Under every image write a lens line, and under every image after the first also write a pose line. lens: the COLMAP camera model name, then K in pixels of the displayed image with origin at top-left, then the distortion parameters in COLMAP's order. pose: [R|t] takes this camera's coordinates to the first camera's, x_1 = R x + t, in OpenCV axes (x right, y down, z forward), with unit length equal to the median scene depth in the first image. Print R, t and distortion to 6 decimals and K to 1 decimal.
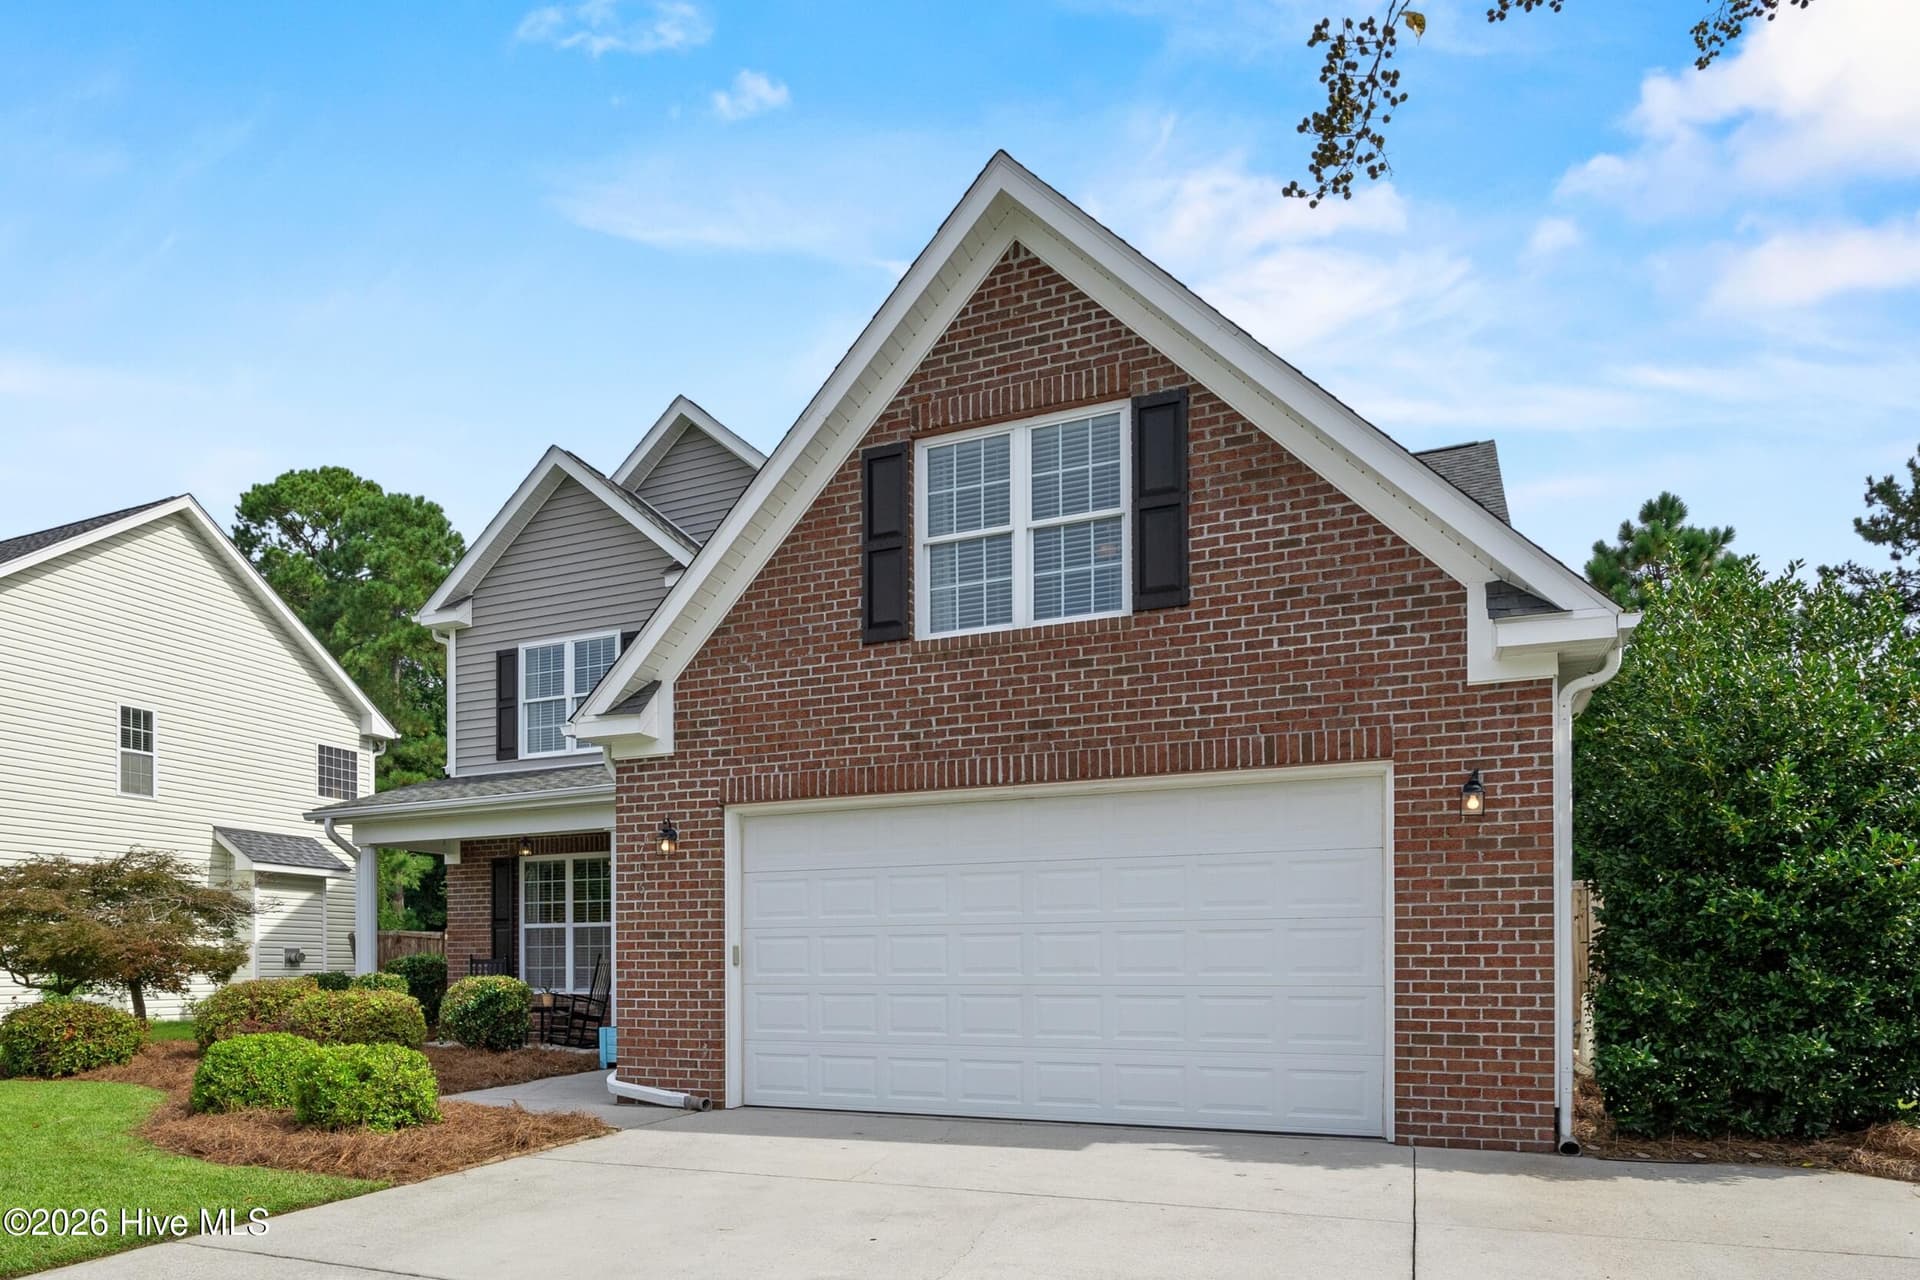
lens RADIAL K [[1255.9, 0, 818.6], [0, 1255.9, 973.7], [0, 0, 1]] dist [-0.011631, 0.004165]
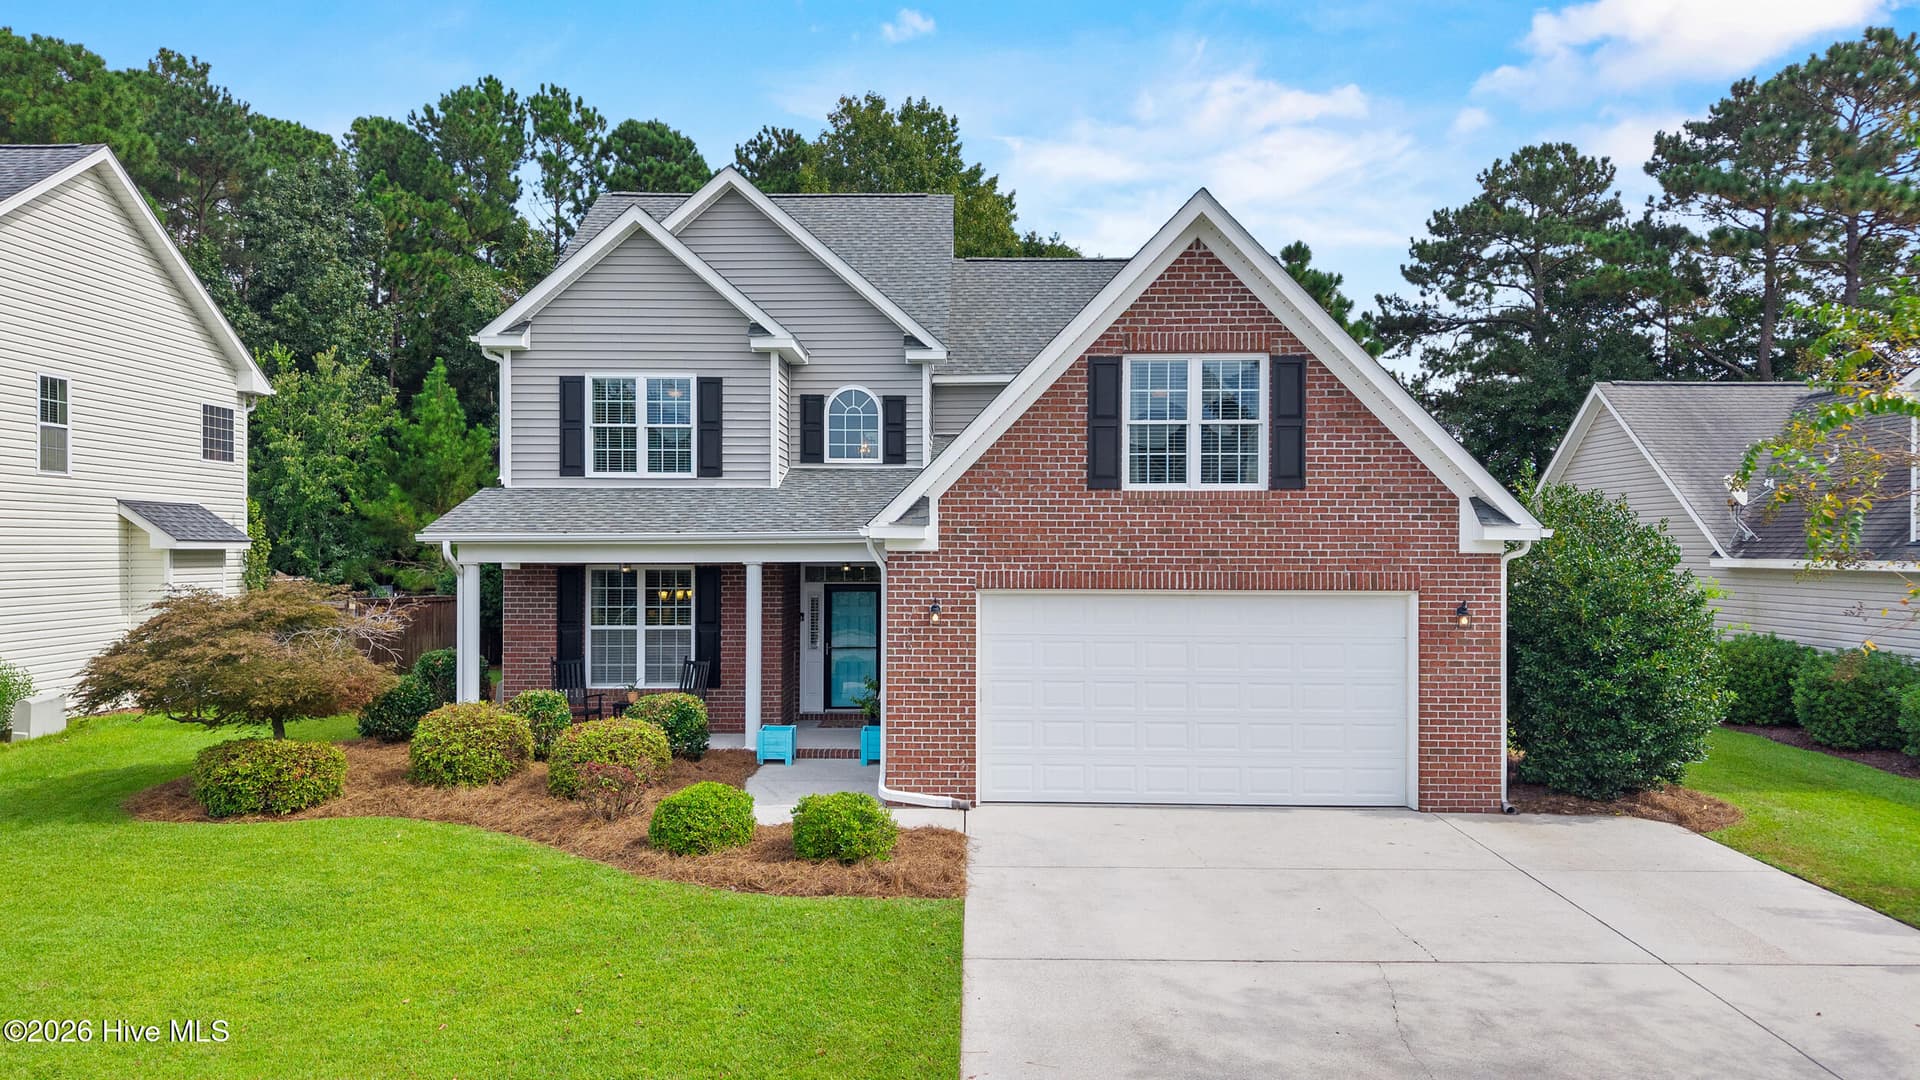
lens RADIAL K [[1284.2, 0, 950.8], [0, 1284.2, 561.6], [0, 0, 1]] dist [0.098049, -0.134278]
pose [[0.909374, -0.000271, 0.415980, -0.747652], [-0.003820, 0.999952, 0.009003, -0.190144], [-0.415963, -0.009777, 0.909329, -0.314764]]
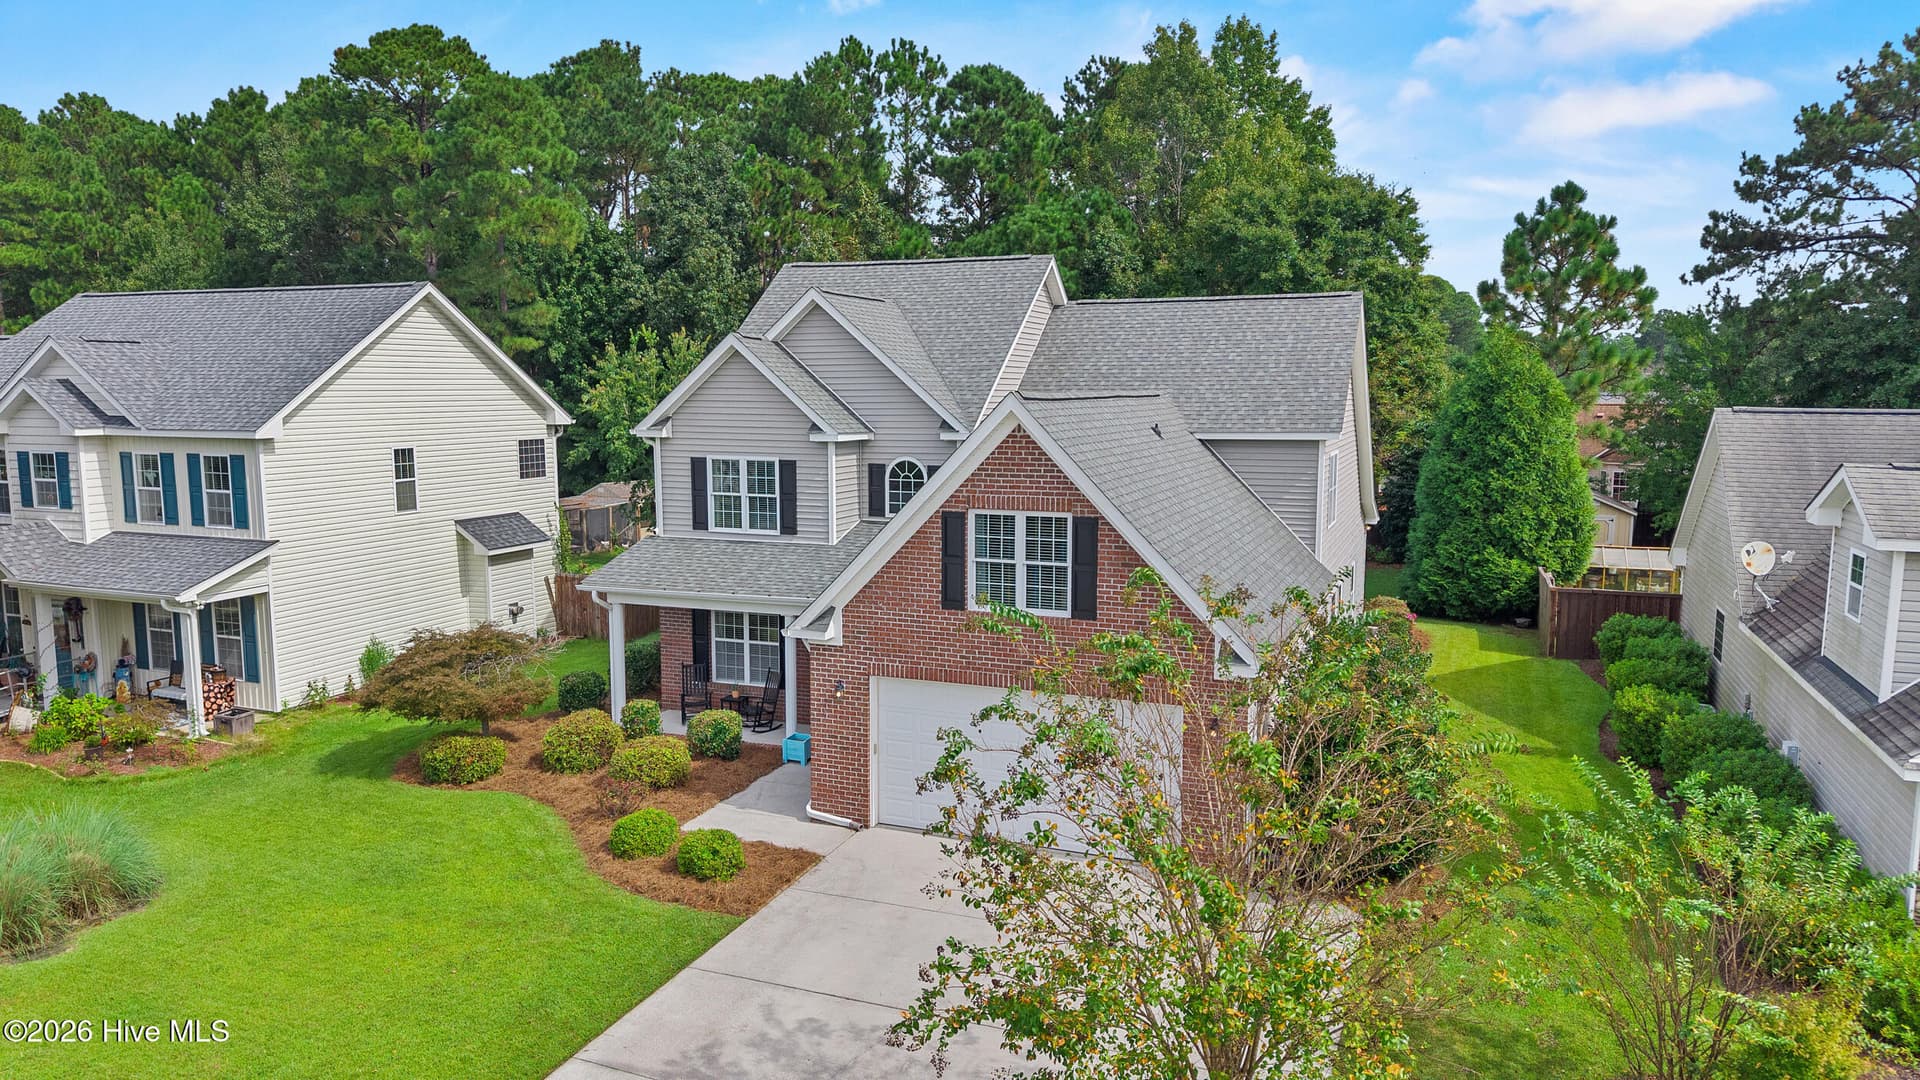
lens RADIAL K [[1309.7, 0, 960.0], [0, 1309.7, 540.0], [0, 0, 1]] dist [0.036390, -0.000546]
pose [[0.997710, -0.005607, 0.067397, -0.075818], [-0.002671, 0.992513, 0.122107, -0.626689], [-0.067578, -0.122007, 0.990226, -1.048760]]
